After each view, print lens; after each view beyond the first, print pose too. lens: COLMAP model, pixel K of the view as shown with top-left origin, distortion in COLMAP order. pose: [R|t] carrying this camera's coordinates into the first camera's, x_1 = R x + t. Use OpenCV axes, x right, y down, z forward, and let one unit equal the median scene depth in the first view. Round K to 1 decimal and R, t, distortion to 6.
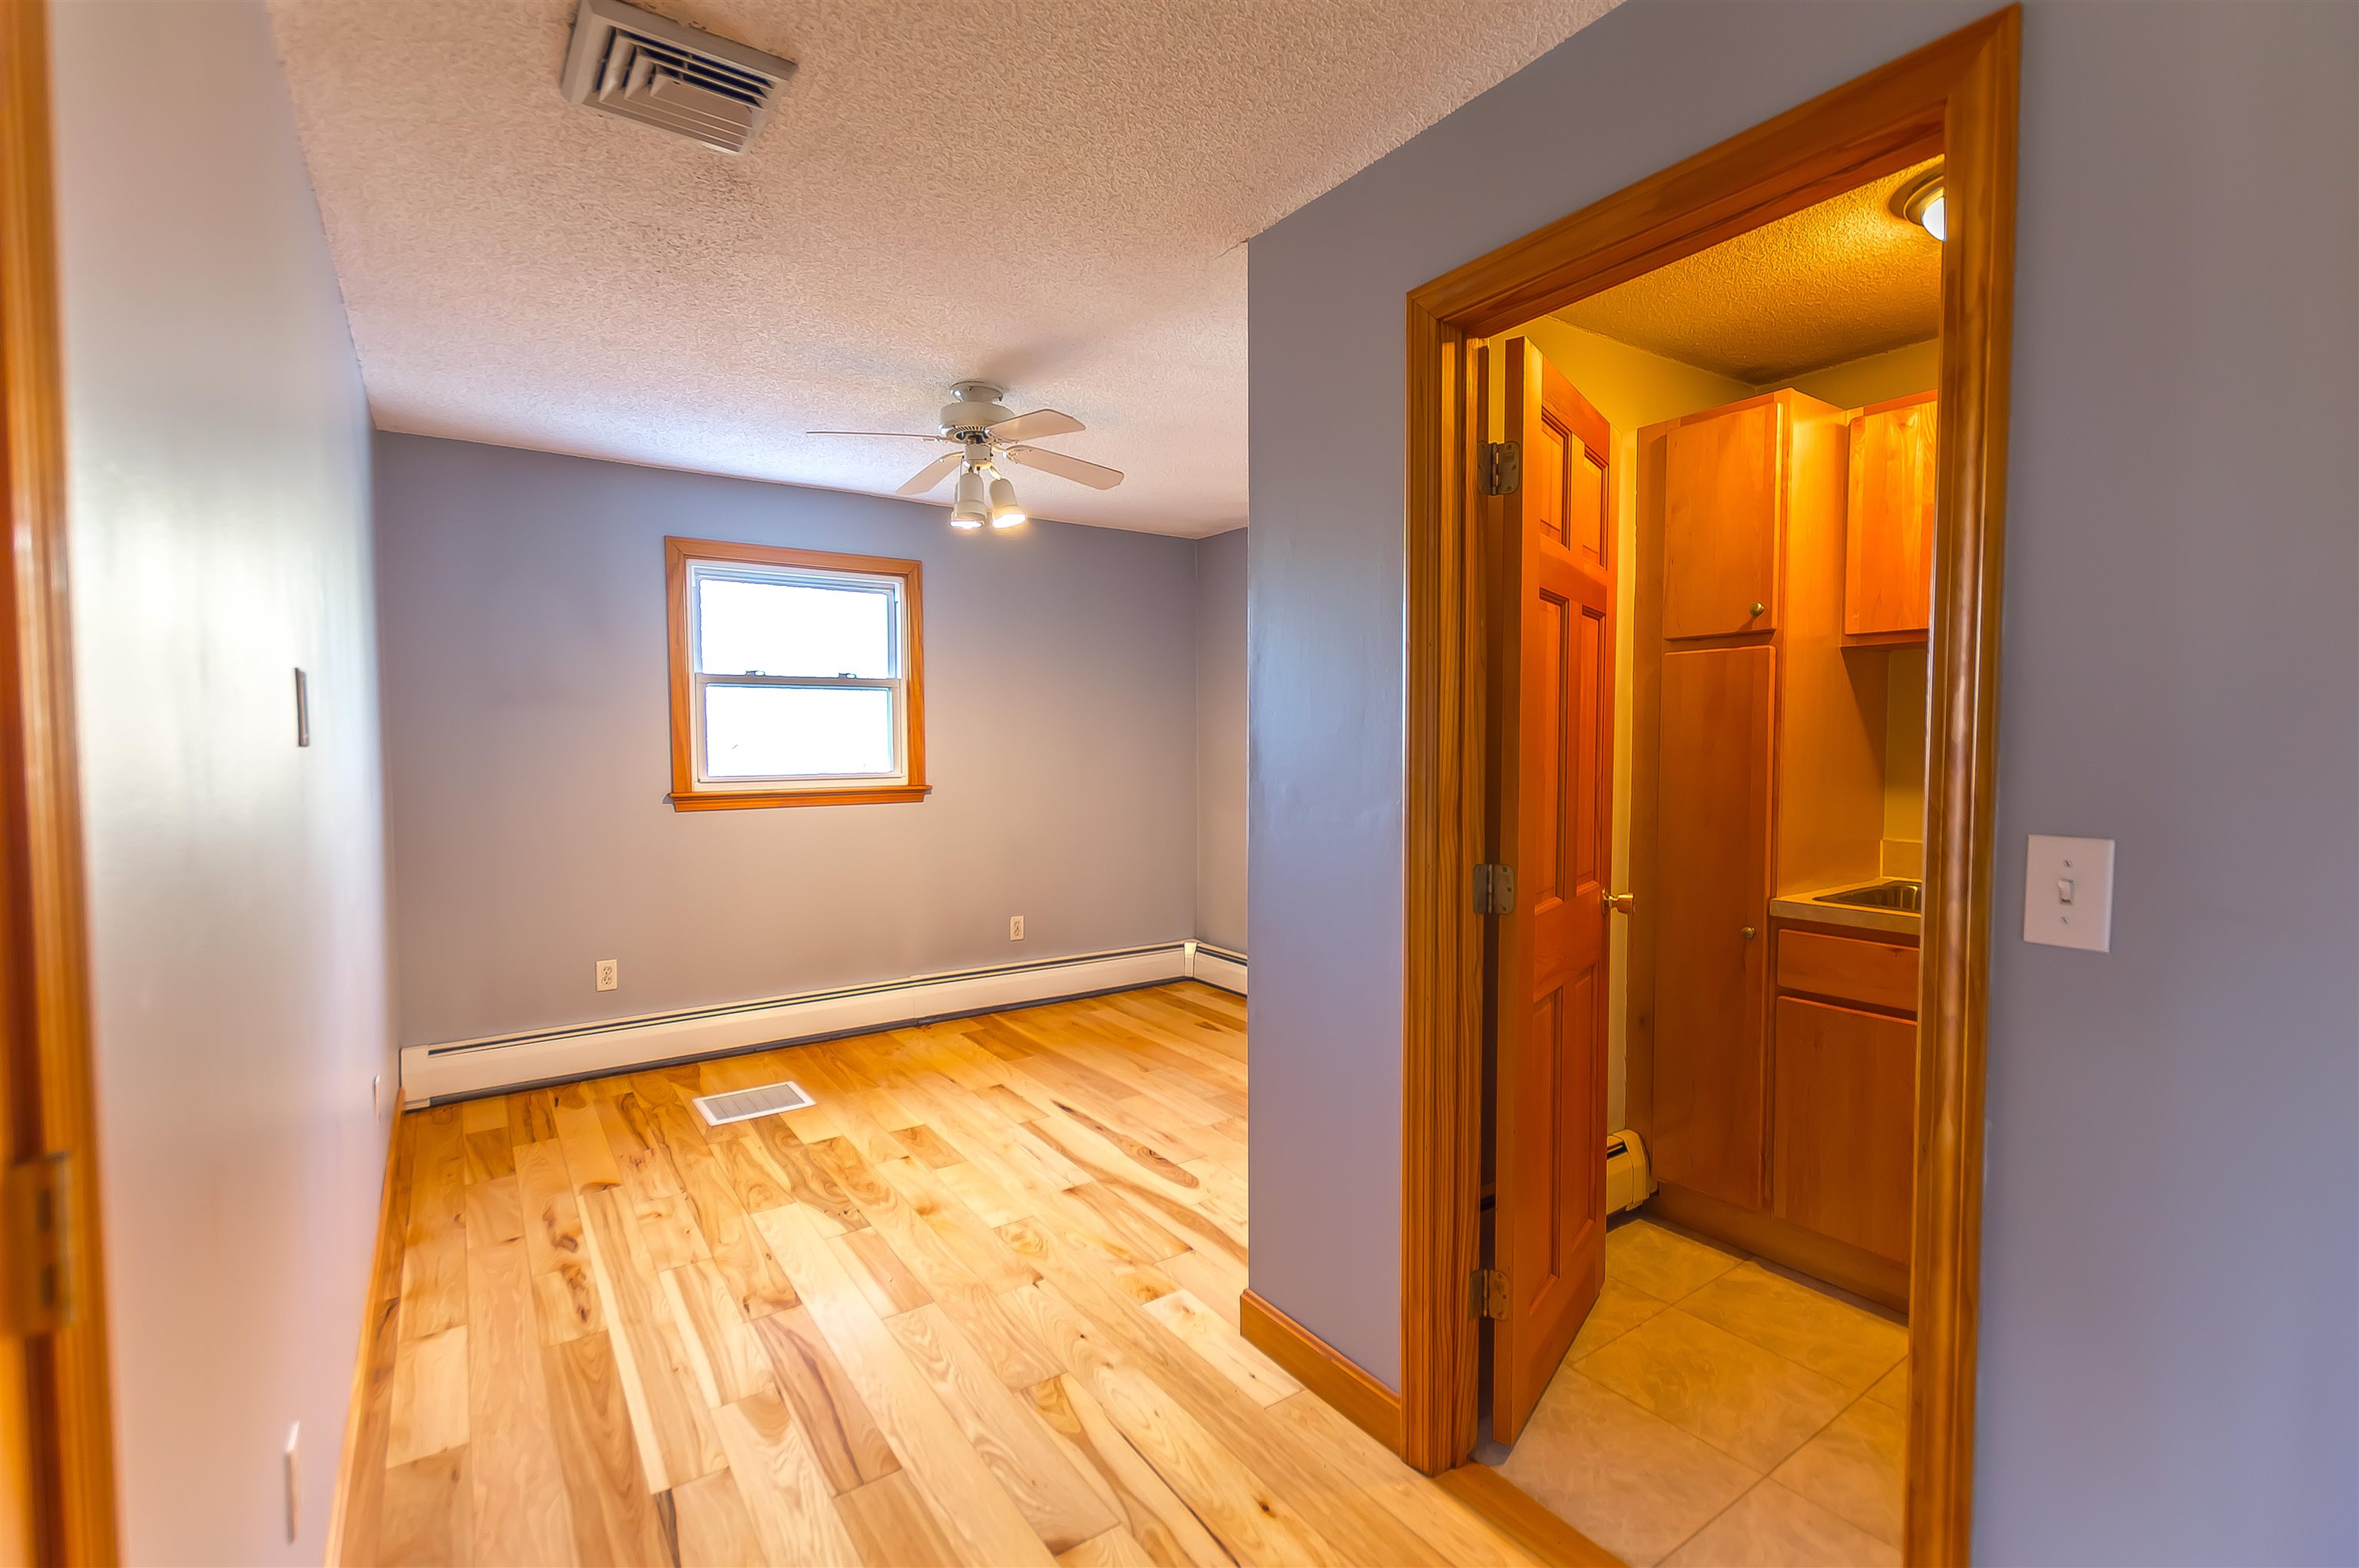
lens RADIAL K [[1036.3, 0, 1178.2], [0, 1036.3, 784.4], [0, 0, 1]] dist [0.007523, -0.003058]
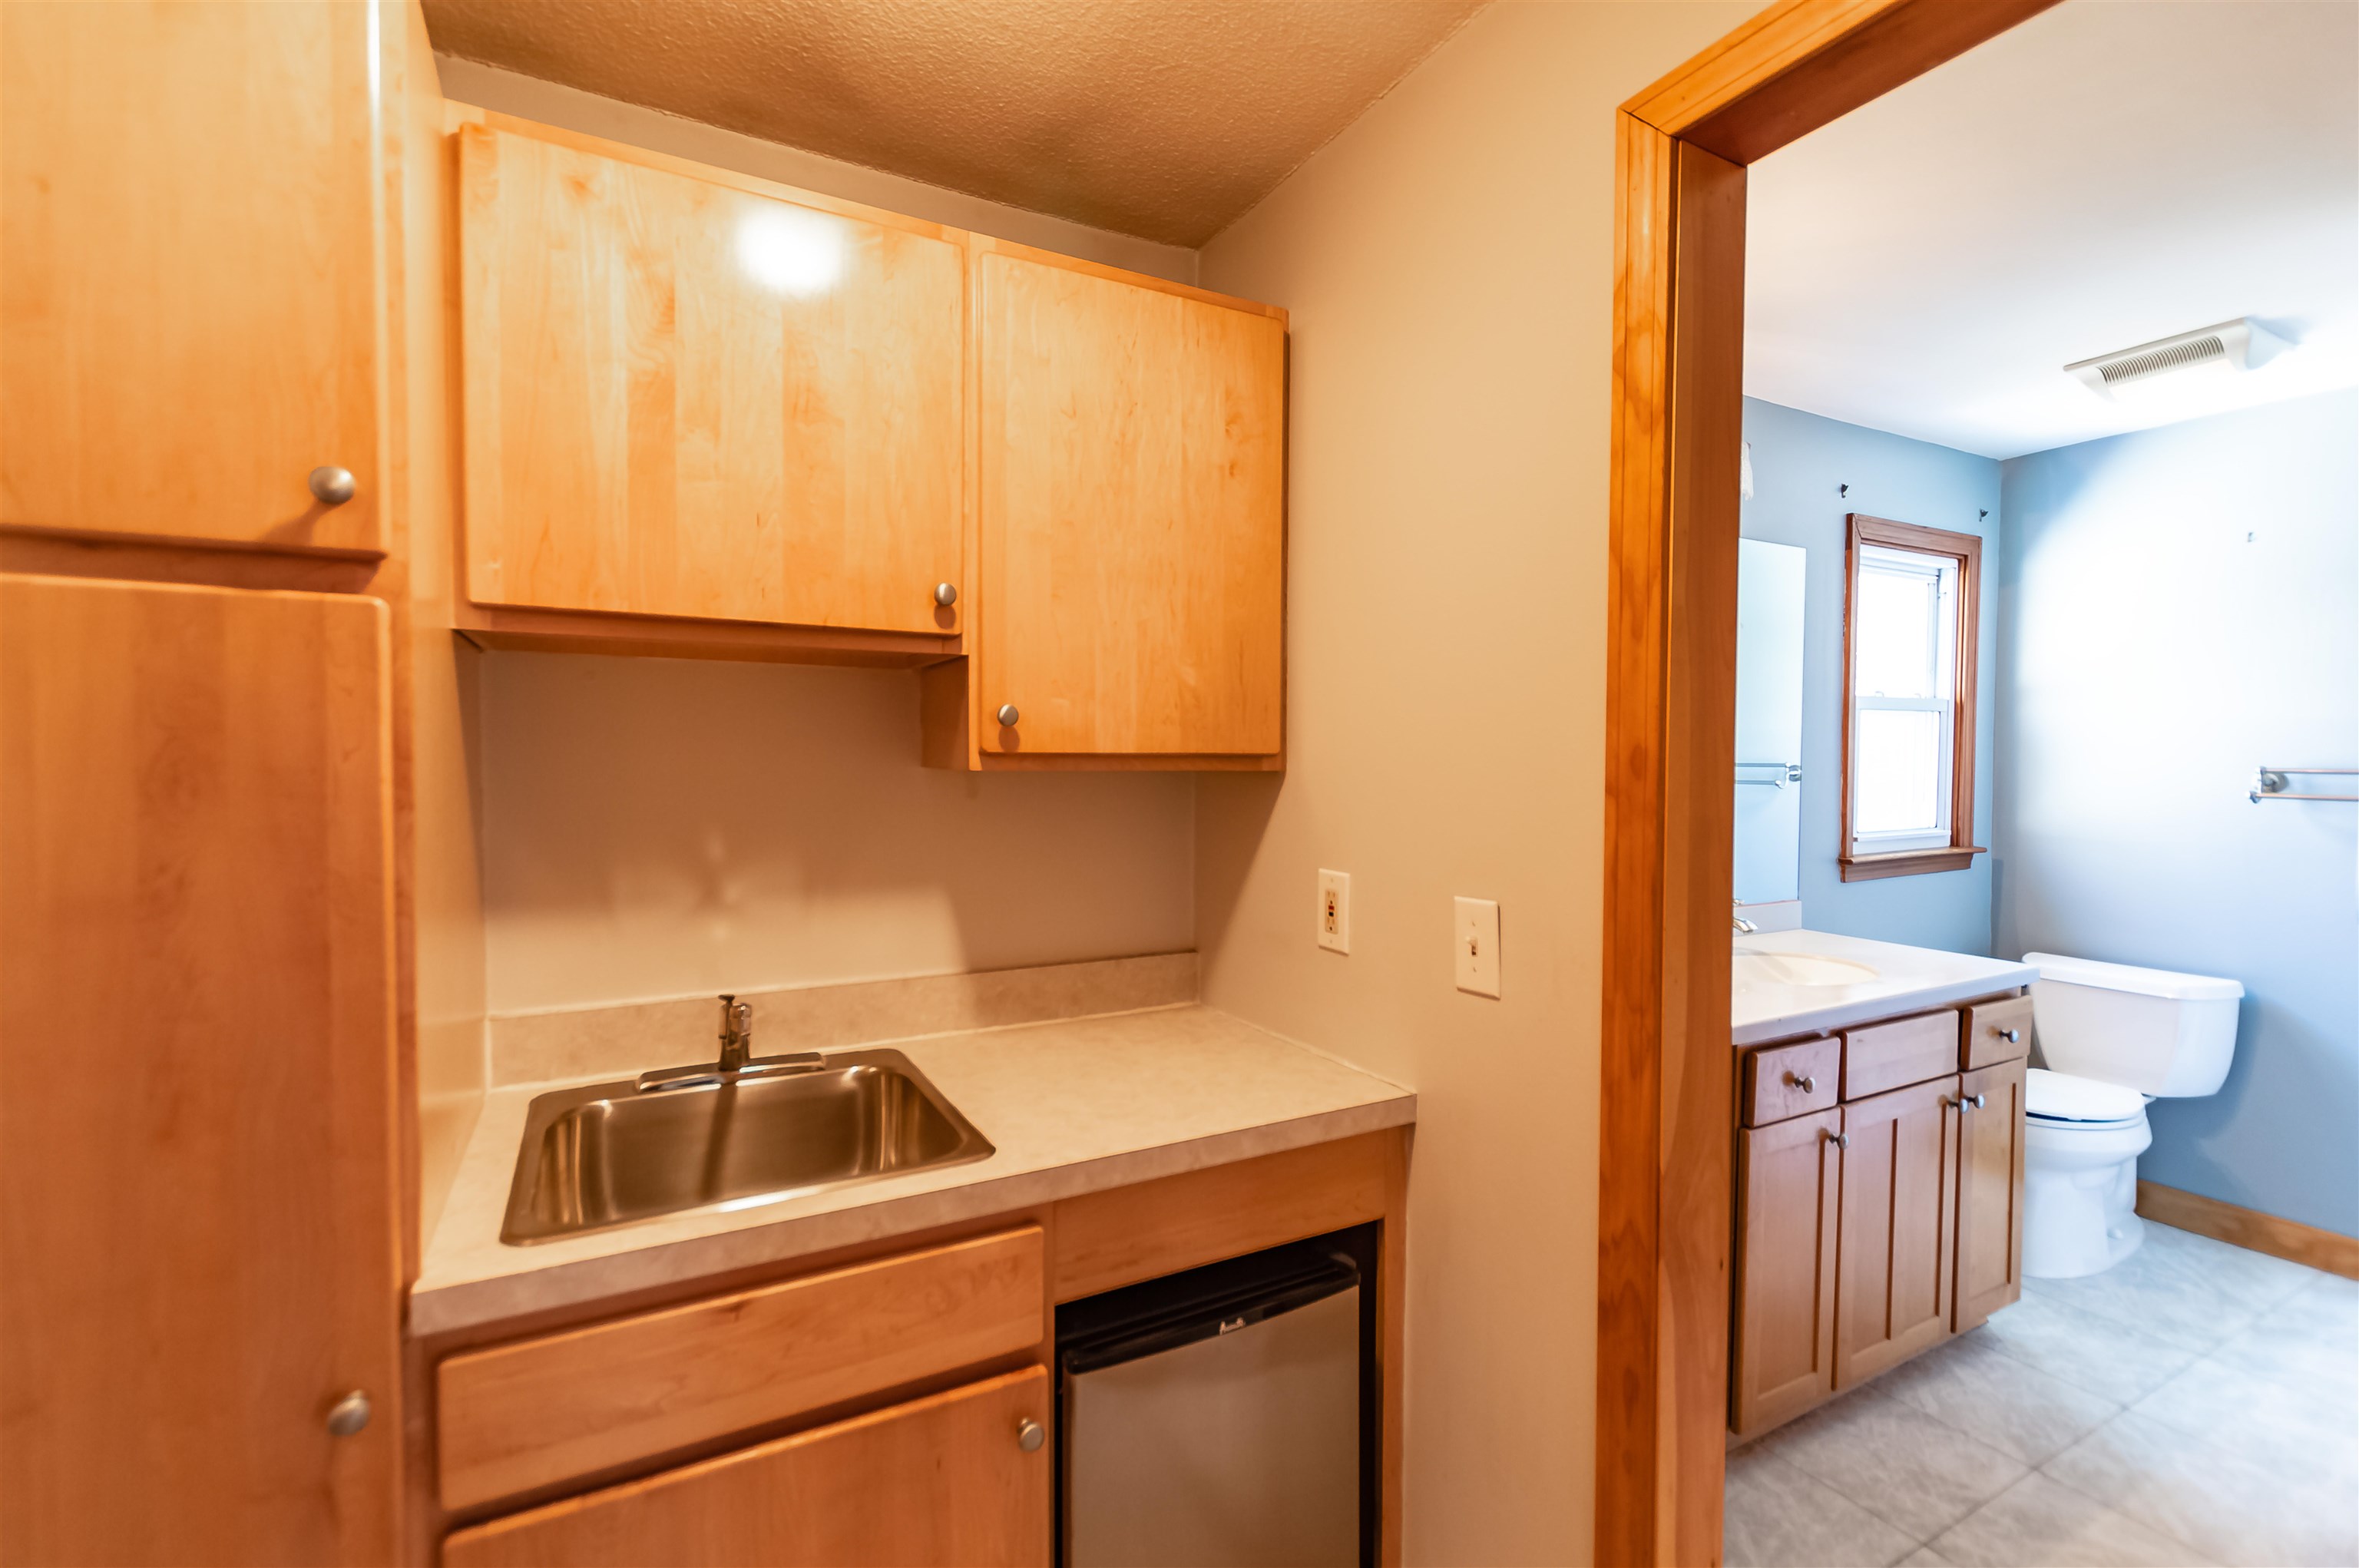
lens RADIAL K [[1036.3, 0, 1179.2], [0, 1036.3, 789.2], [0, 0, 1]] dist [0.007523, -0.003058]
pose [[0.123286, -0.022670, 0.992112, 0.242803], [0.043897, 0.998885, 0.017370, -0.060493], [-0.991400, 0.041409, 0.124144, 0.675040]]
